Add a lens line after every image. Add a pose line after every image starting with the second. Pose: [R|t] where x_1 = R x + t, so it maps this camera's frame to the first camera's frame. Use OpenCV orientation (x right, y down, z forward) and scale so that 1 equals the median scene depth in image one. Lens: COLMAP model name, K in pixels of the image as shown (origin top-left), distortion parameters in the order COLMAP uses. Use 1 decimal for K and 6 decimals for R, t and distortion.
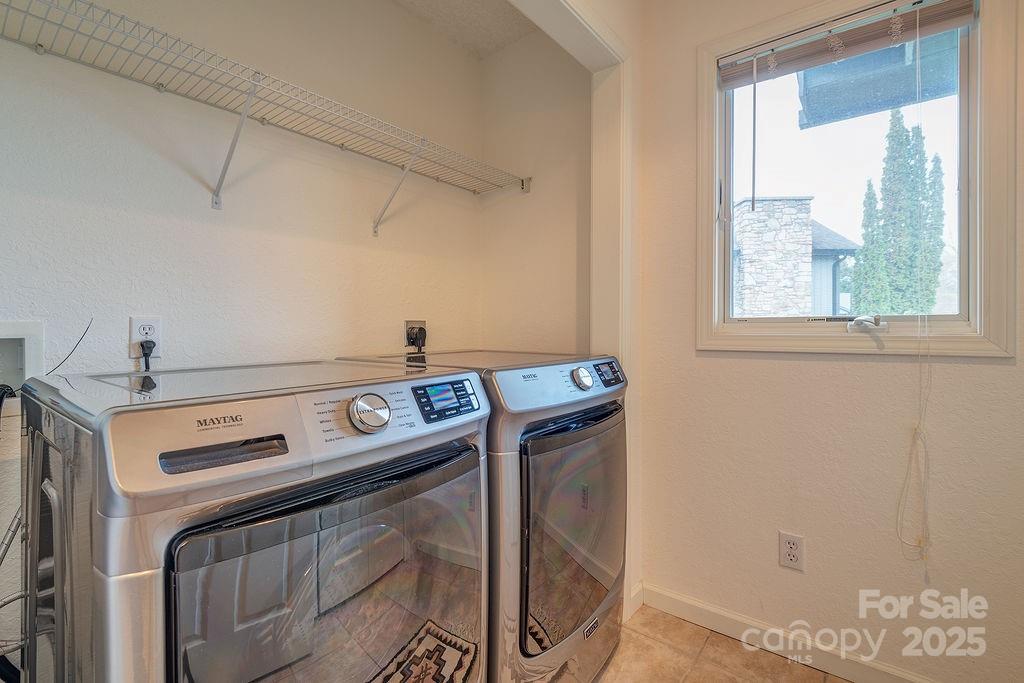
lens RADIAL K [[467.4, 0, 512.8], [0, 467.4, 317.0], [0, 0, 1]] dist [0.004198, -0.000353]
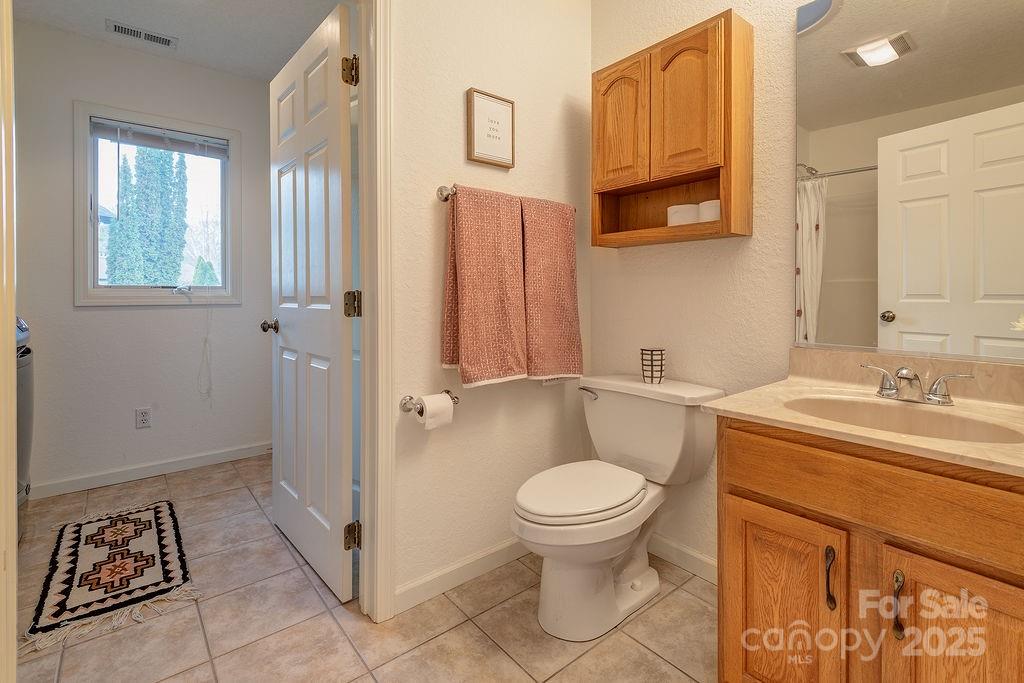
lens RADIAL K [[467.4, 0, 512.8], [0, 467.4, 317.0], [0, 0, 1]] dist [0.004198, -0.000353]
pose [[0.210662, -0.043902, 0.976573, -0.099279], [-0.024026, 0.998457, 0.050068, -0.000410], [-0.977264, -0.034011, 0.209282, -0.087005]]
